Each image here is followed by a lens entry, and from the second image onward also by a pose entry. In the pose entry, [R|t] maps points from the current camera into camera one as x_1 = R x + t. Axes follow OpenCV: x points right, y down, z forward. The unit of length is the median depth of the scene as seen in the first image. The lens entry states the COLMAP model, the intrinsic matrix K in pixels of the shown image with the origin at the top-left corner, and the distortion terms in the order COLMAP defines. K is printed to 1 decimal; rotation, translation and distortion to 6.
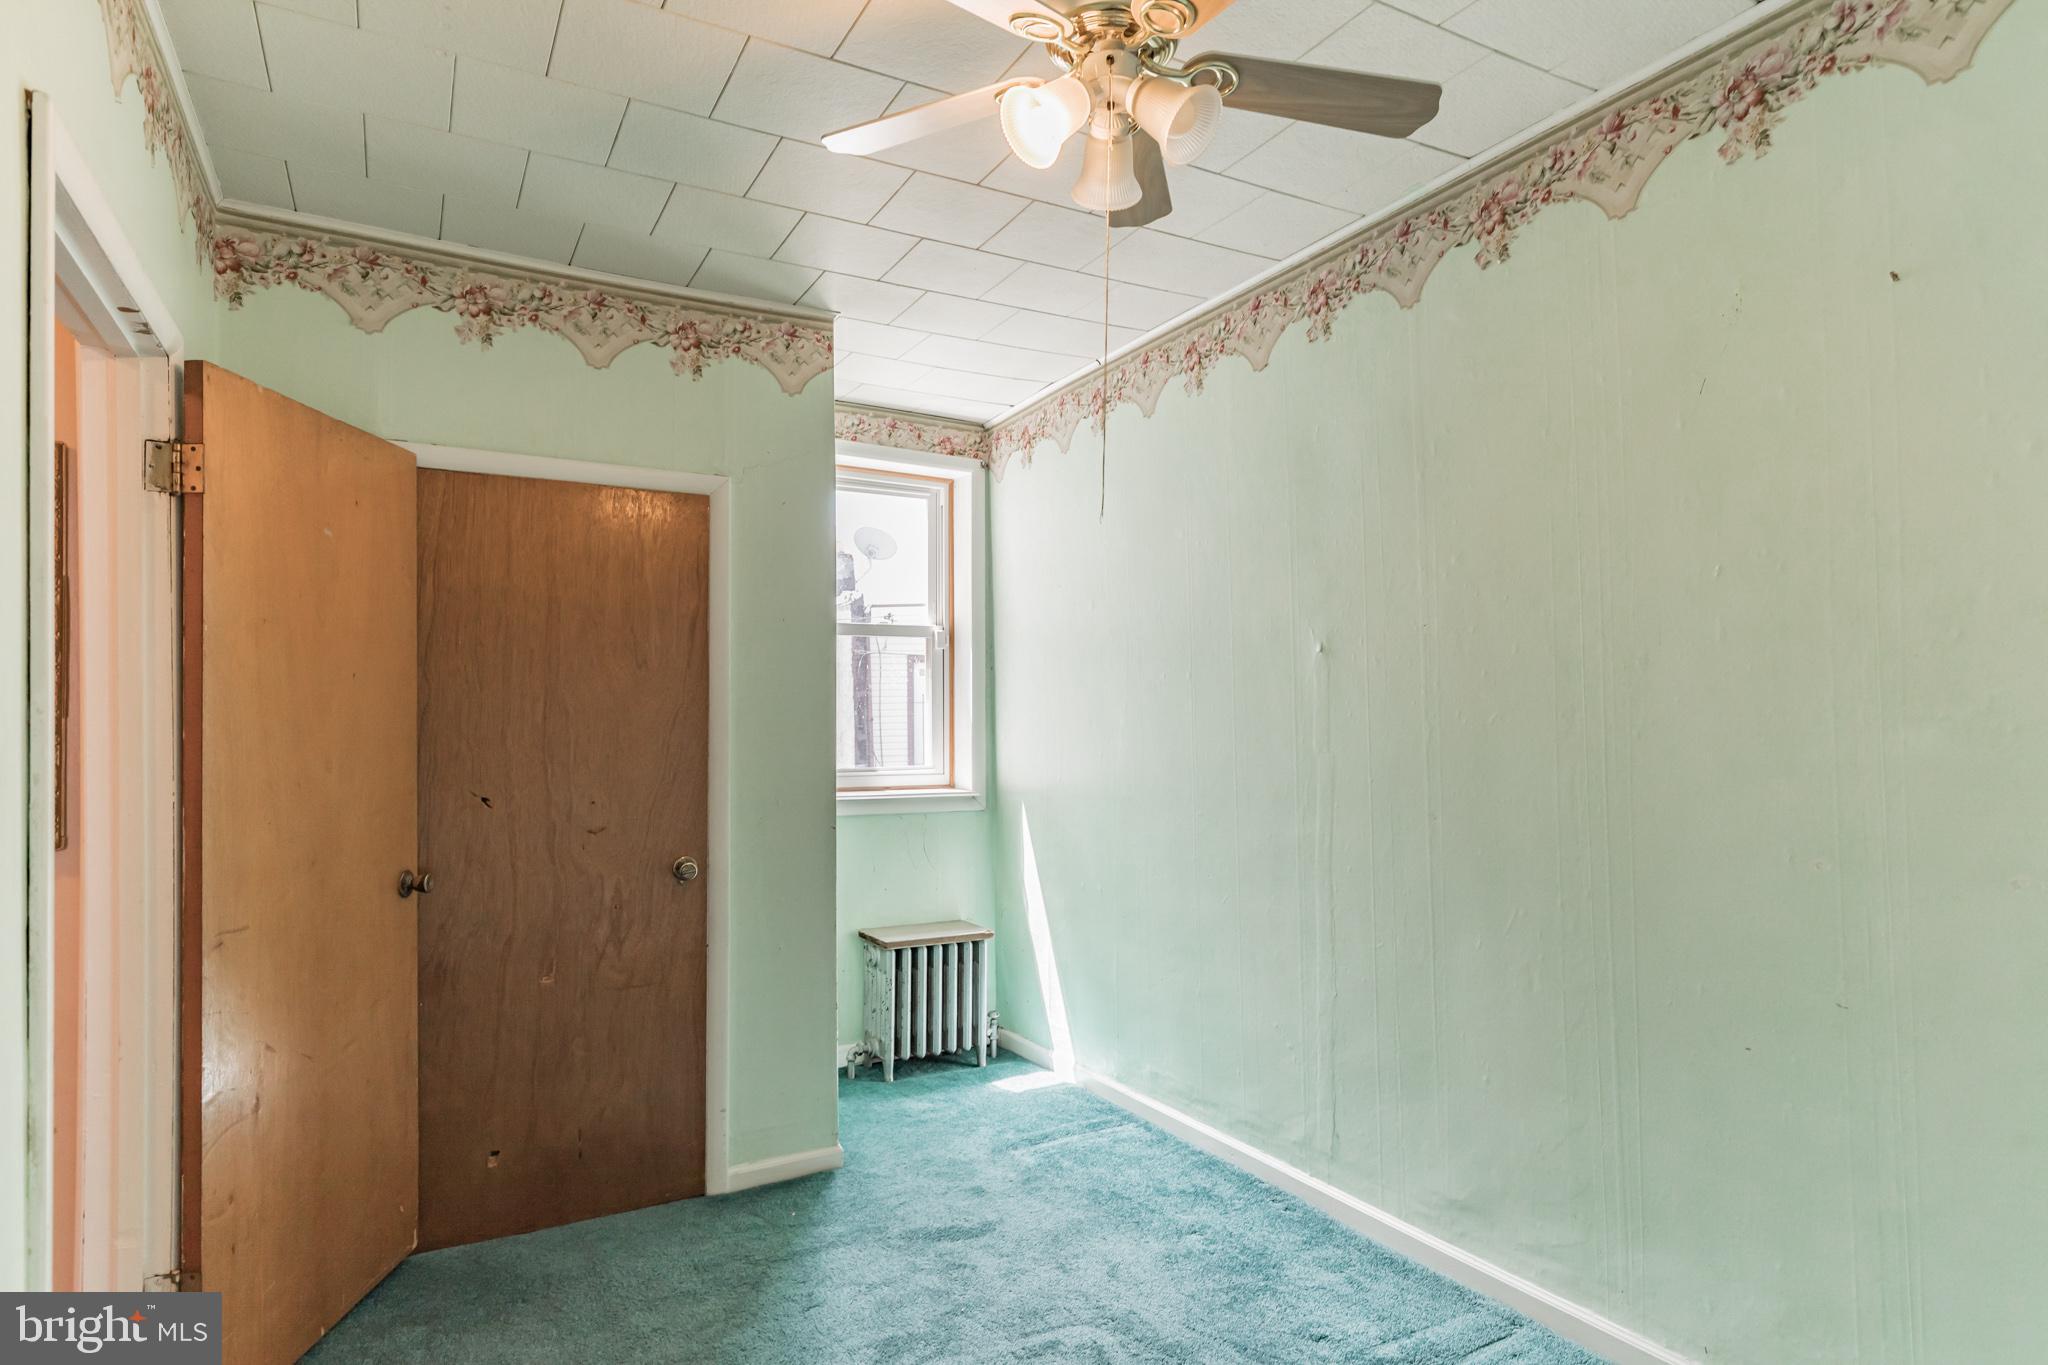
lens RADIAL K [[1143.8, 0, 1031.0], [0, 1143.8, 691.8], [0, 0, 1]] dist [-0.005776, -0.003202]
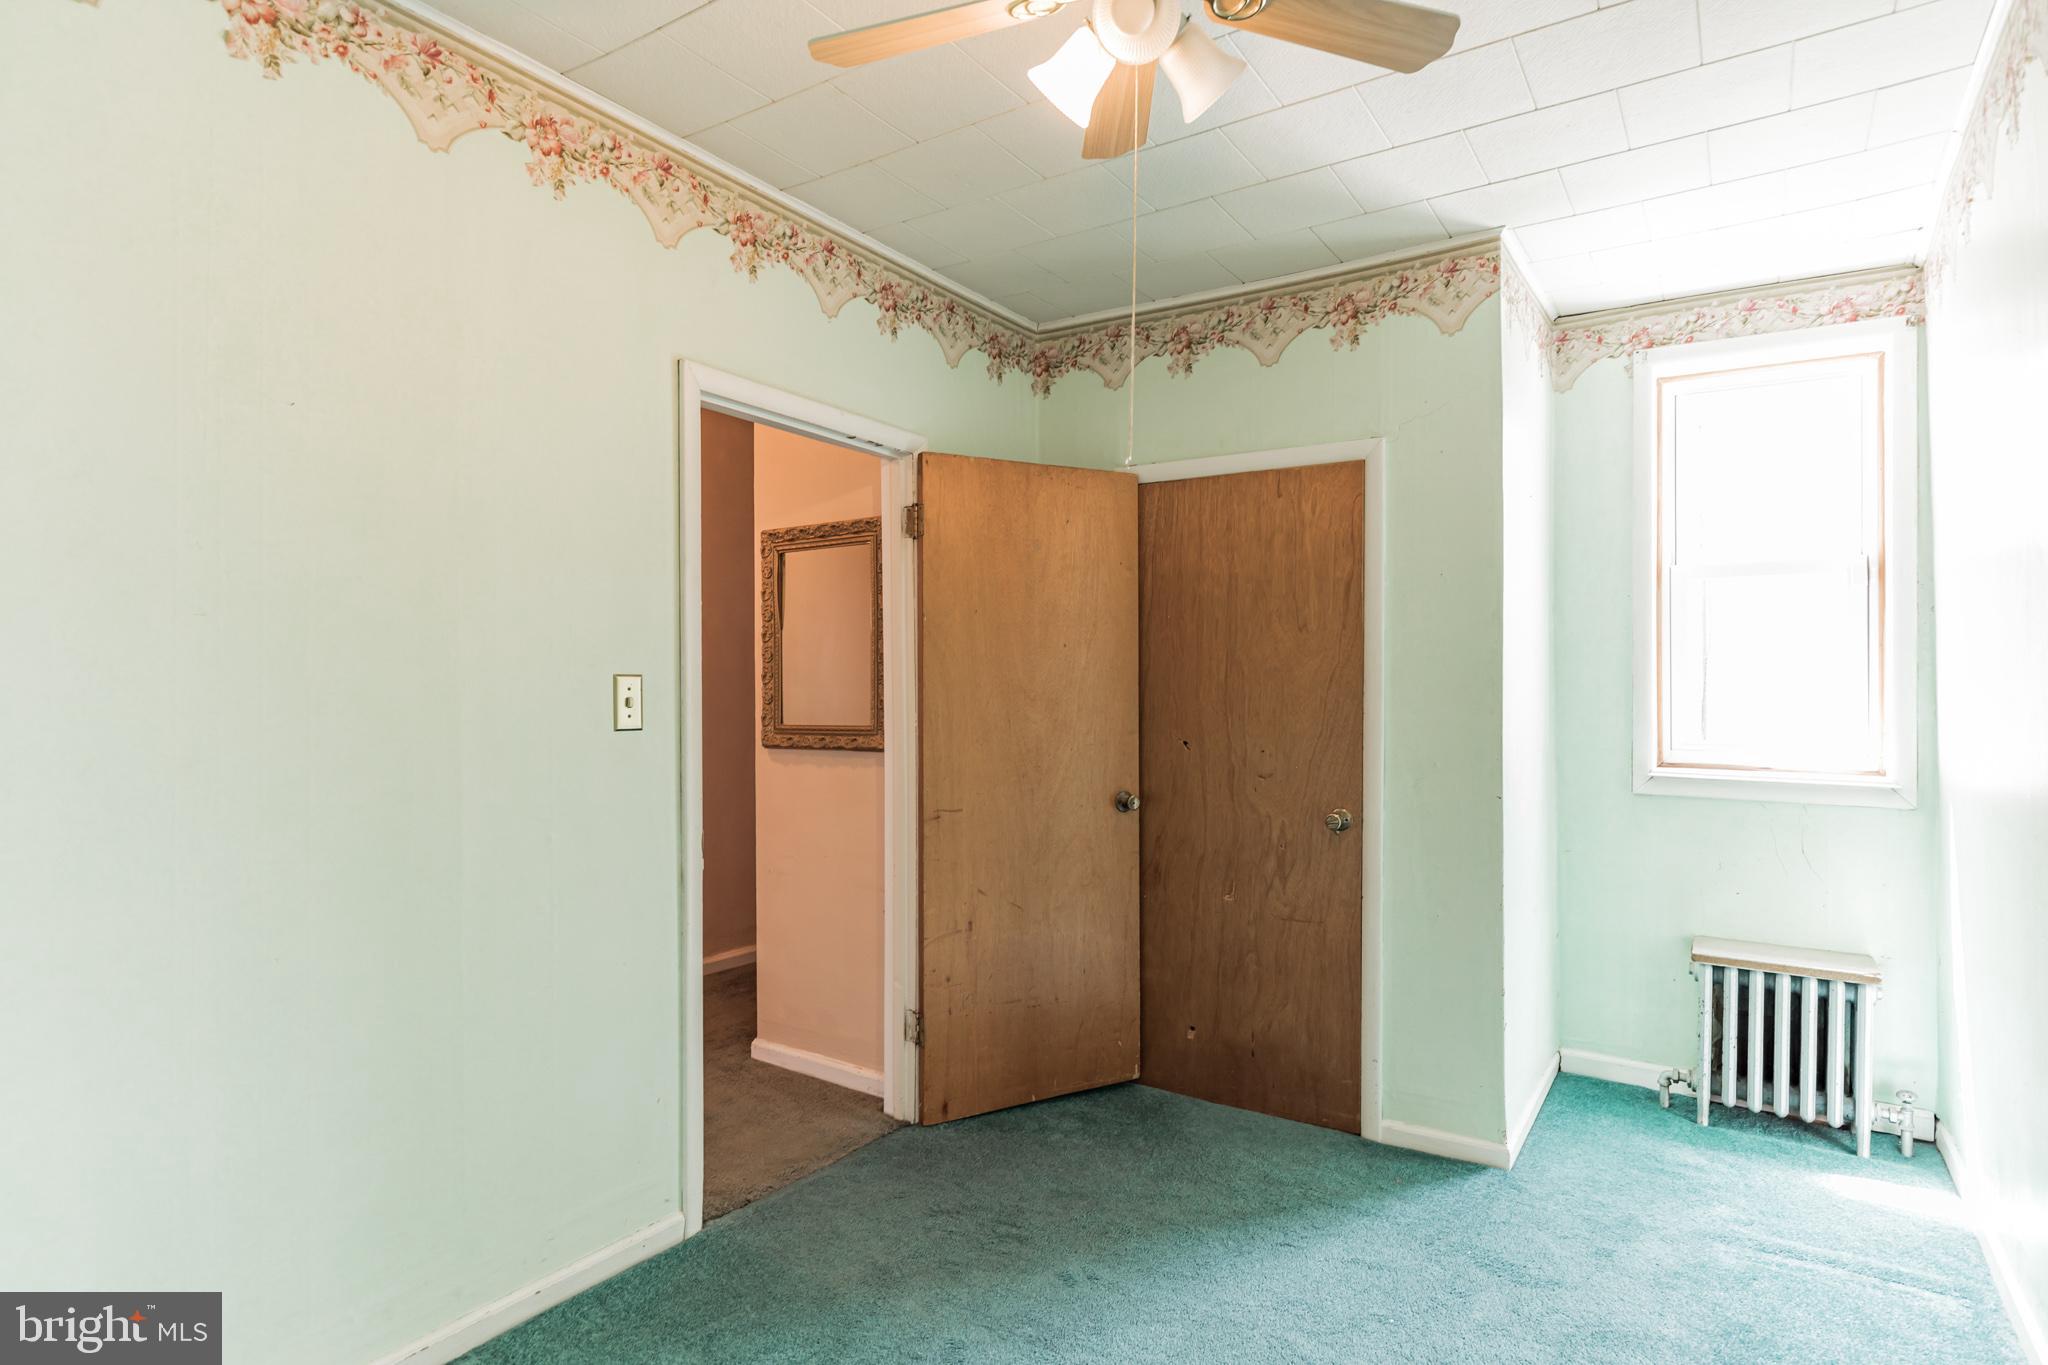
lens RADIAL K [[1143.8, 0, 1029.9], [0, 1143.8, 684.0], [0, 0, 1]] dist [-0.005776, -0.003202]
pose [[0.422979, 0.004936, -0.906126, 0.533961], [0.016277, 0.999782, 0.013044, 0.011181], [0.905993, -0.020267, 0.422807, 0.299645]]
